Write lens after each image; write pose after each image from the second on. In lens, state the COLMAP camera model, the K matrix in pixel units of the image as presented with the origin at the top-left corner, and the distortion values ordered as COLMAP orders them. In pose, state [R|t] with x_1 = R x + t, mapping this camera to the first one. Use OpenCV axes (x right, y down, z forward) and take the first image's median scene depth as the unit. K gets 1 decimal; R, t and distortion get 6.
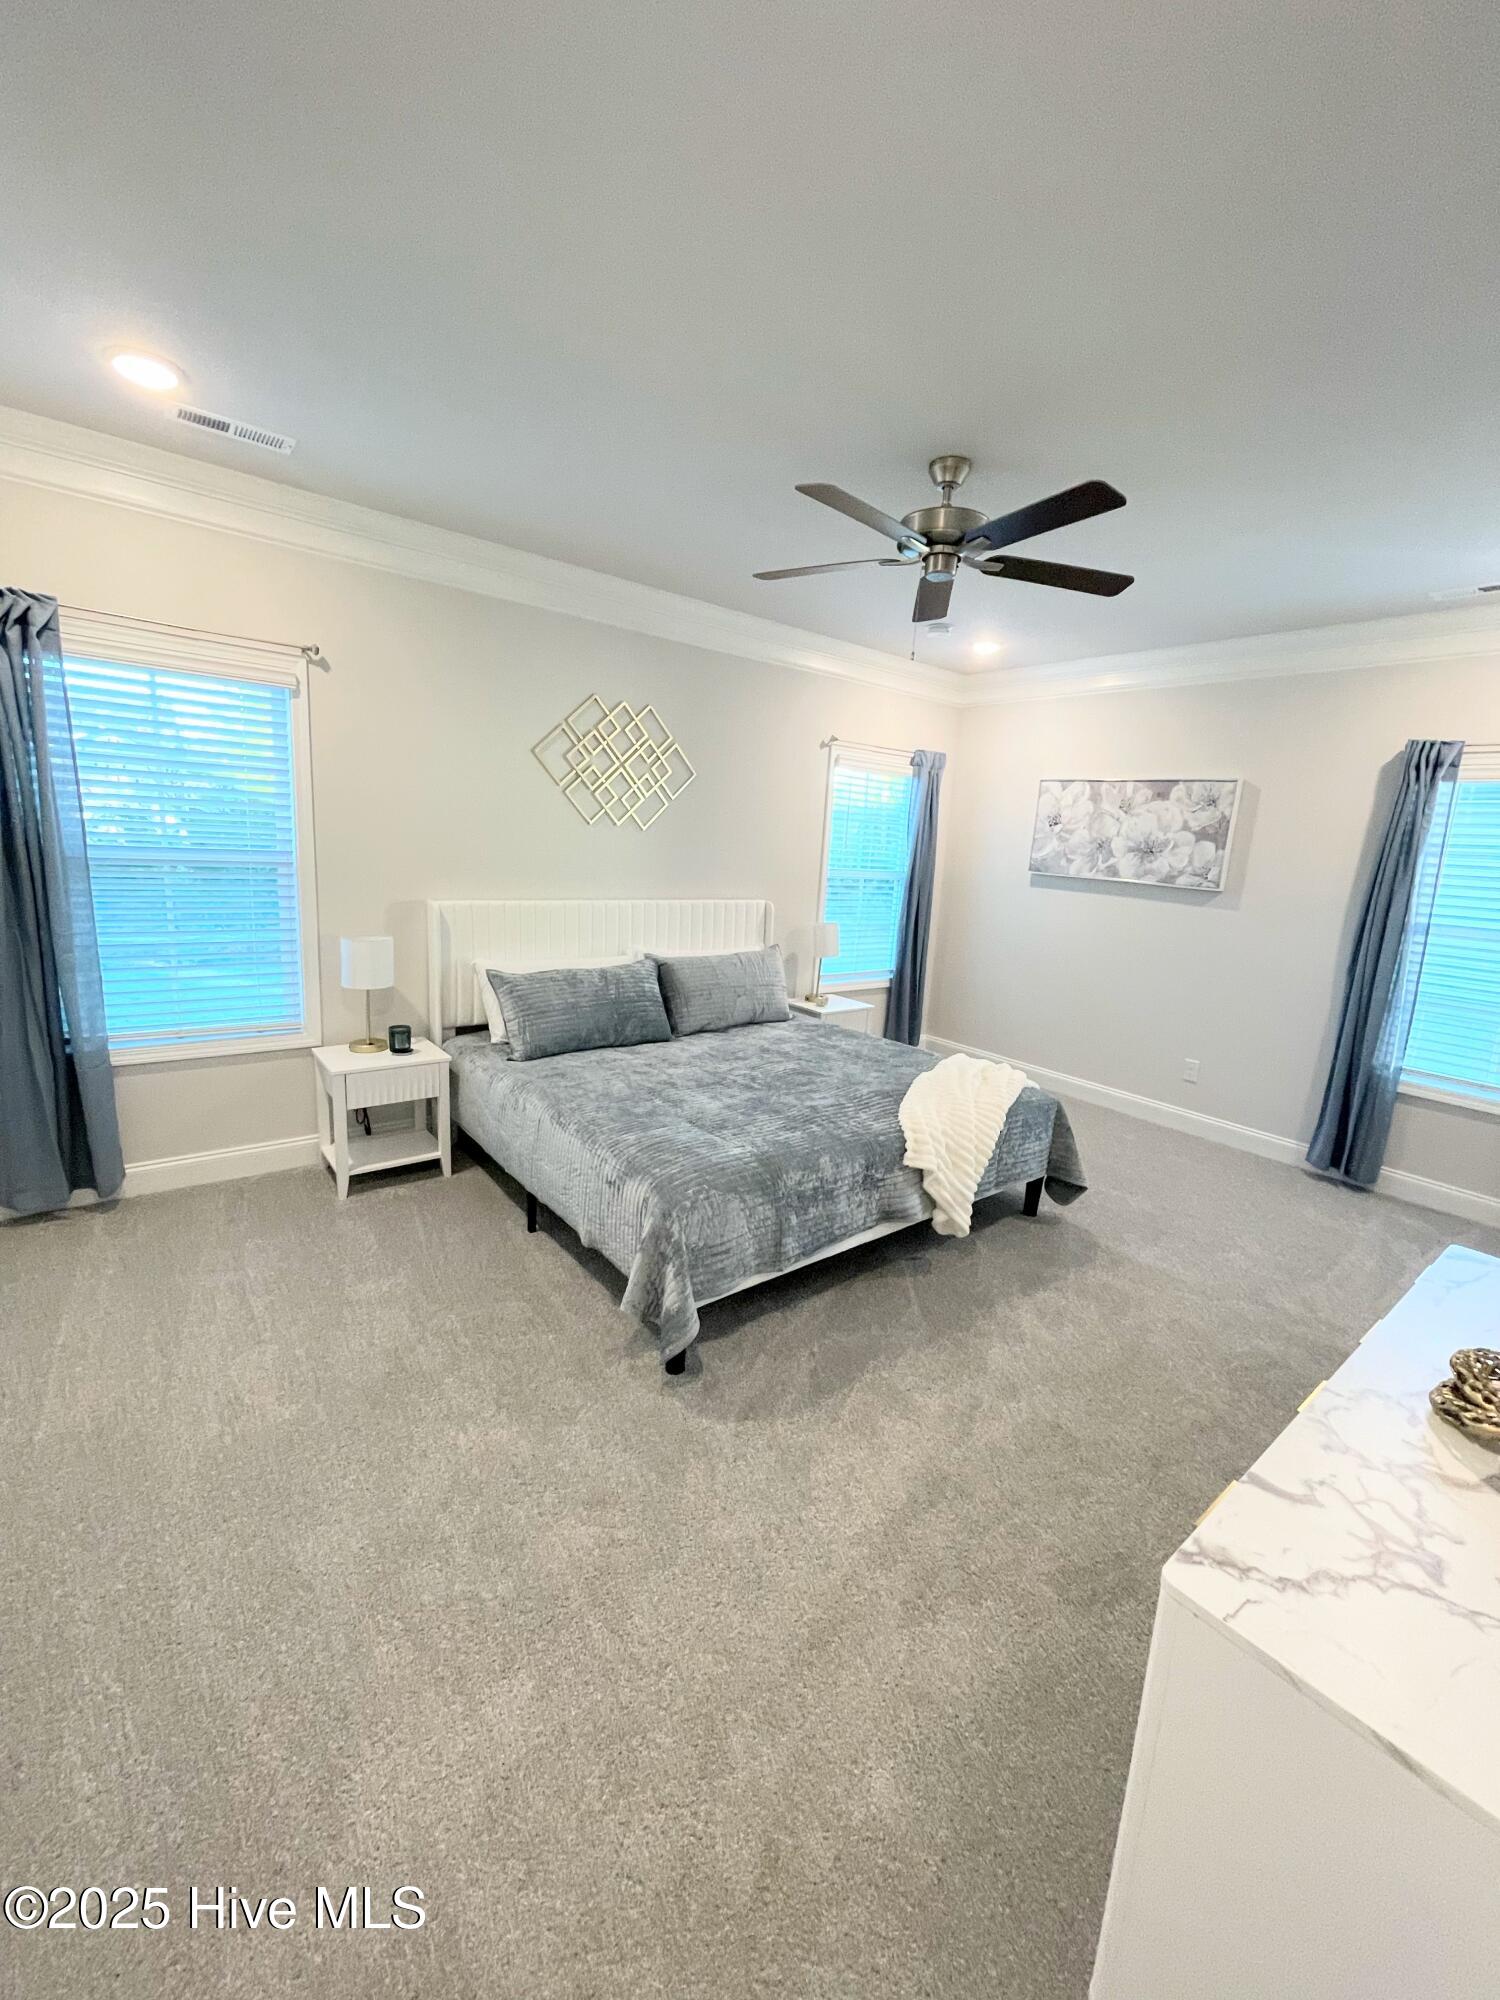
lens RADIAL K [[806.8, 0, 749.1], [0, 806.8, 987.9], [0, 0, 1]] dist [0.000024, -0.000145]
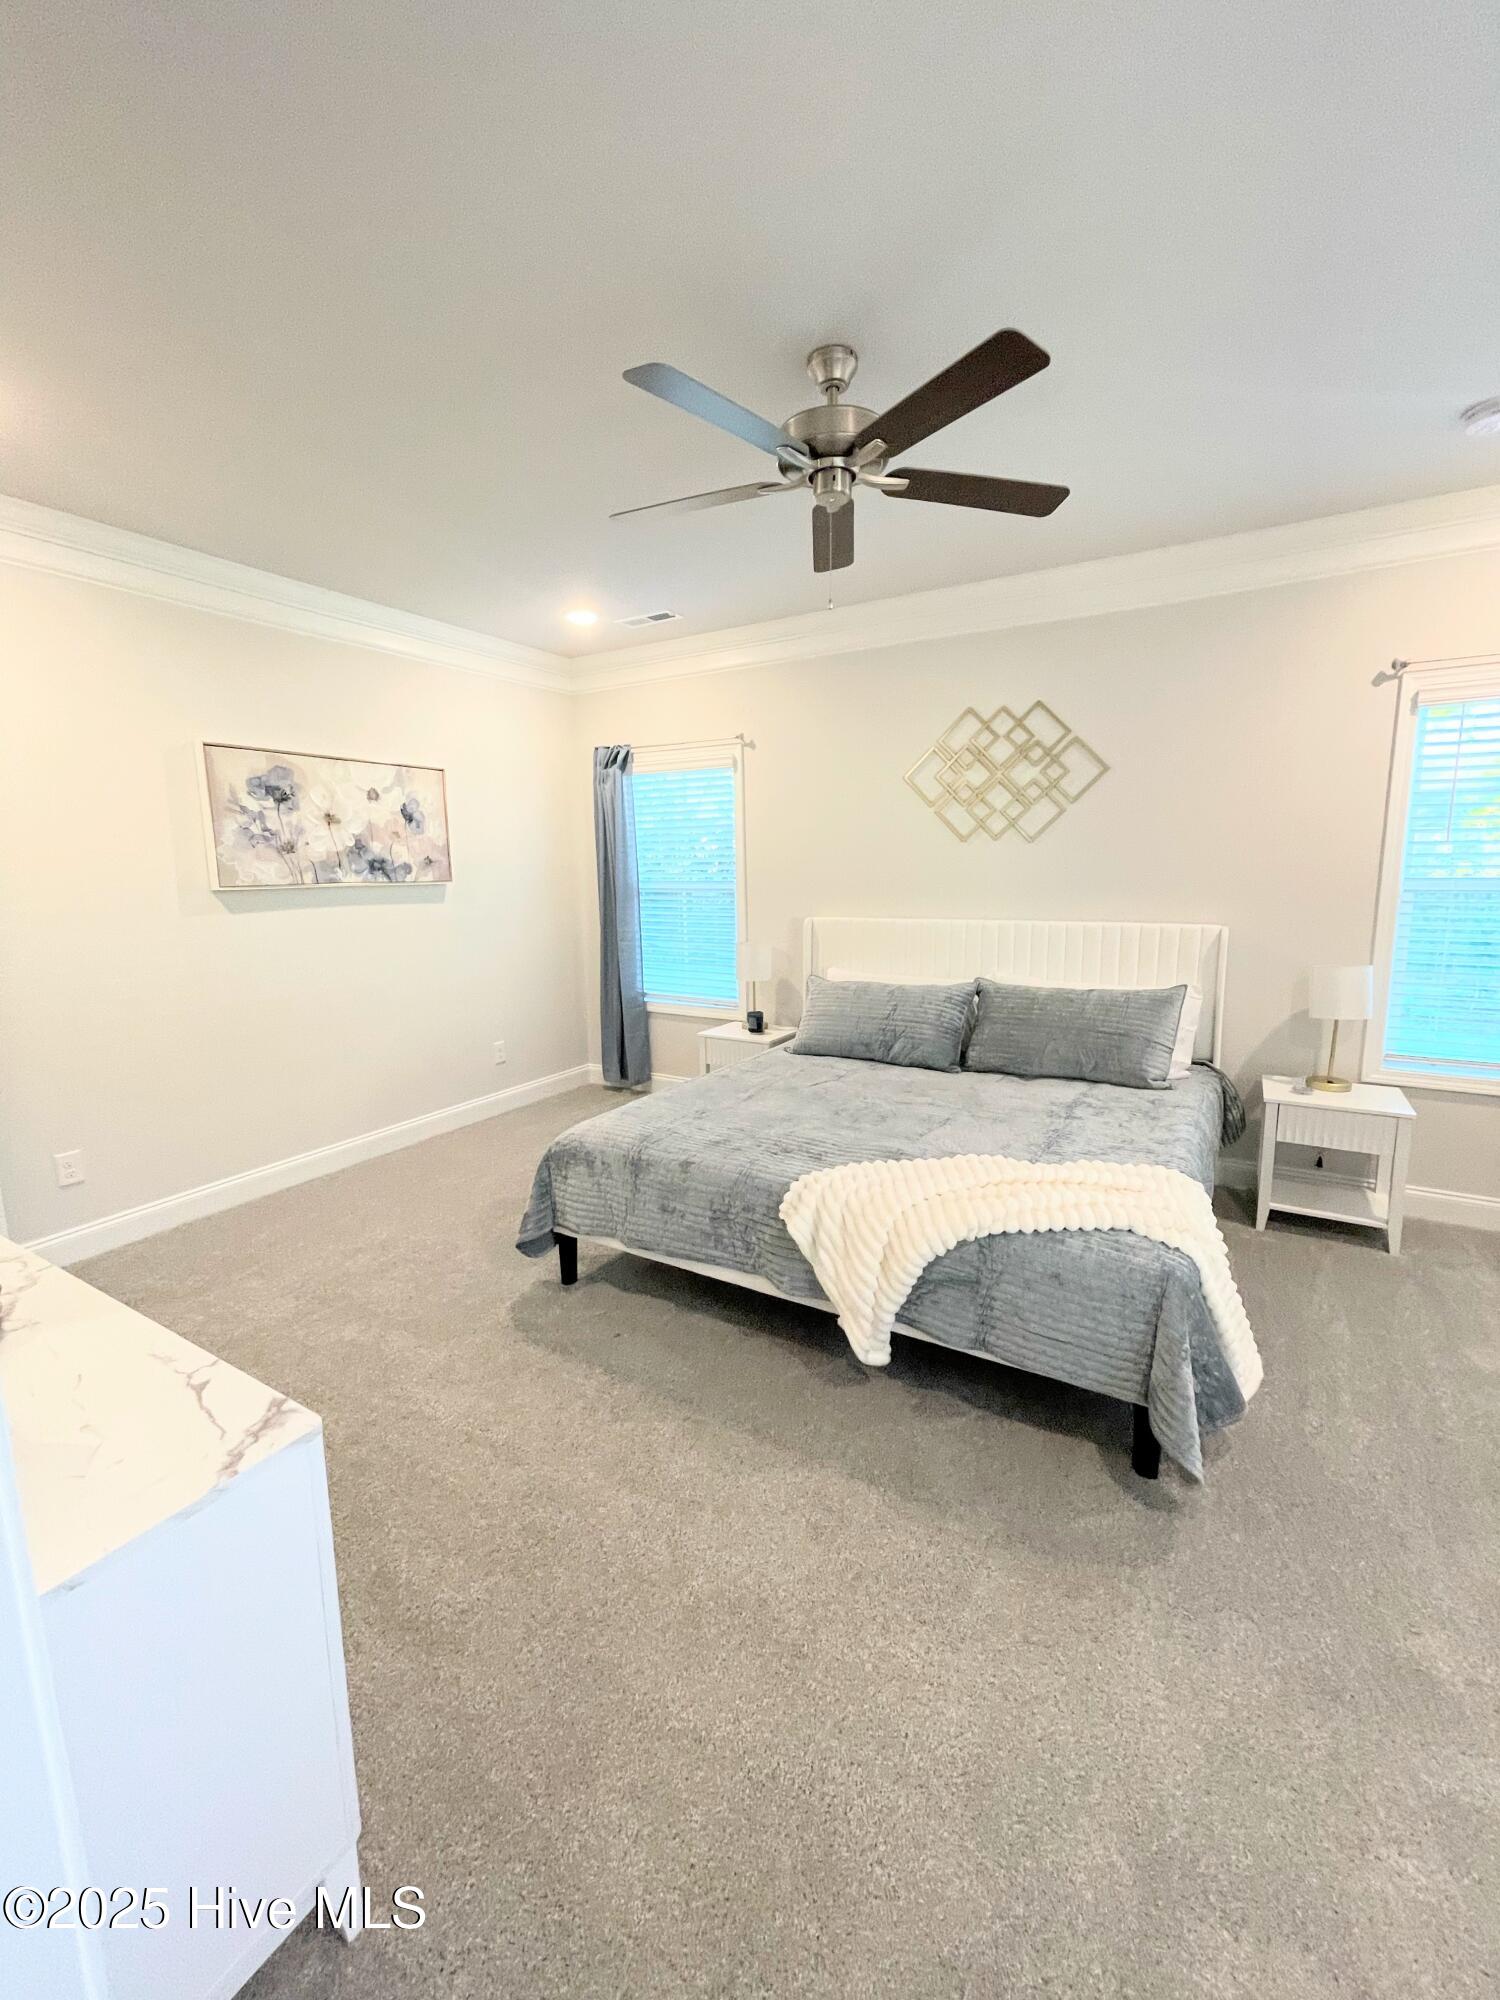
lens RADIAL K [[801.8, 0, 750.0], [0, 801.8, 1000.0], [0, 0, 1]] dist [-0.028404, -0.000038]
pose [[0.342819, 0.088703, -0.935204, 0.810878], [-0.136188, 0.989708, 0.043950, -0.028409], [0.929477, 0.112297, 0.351371, 0.581679]]
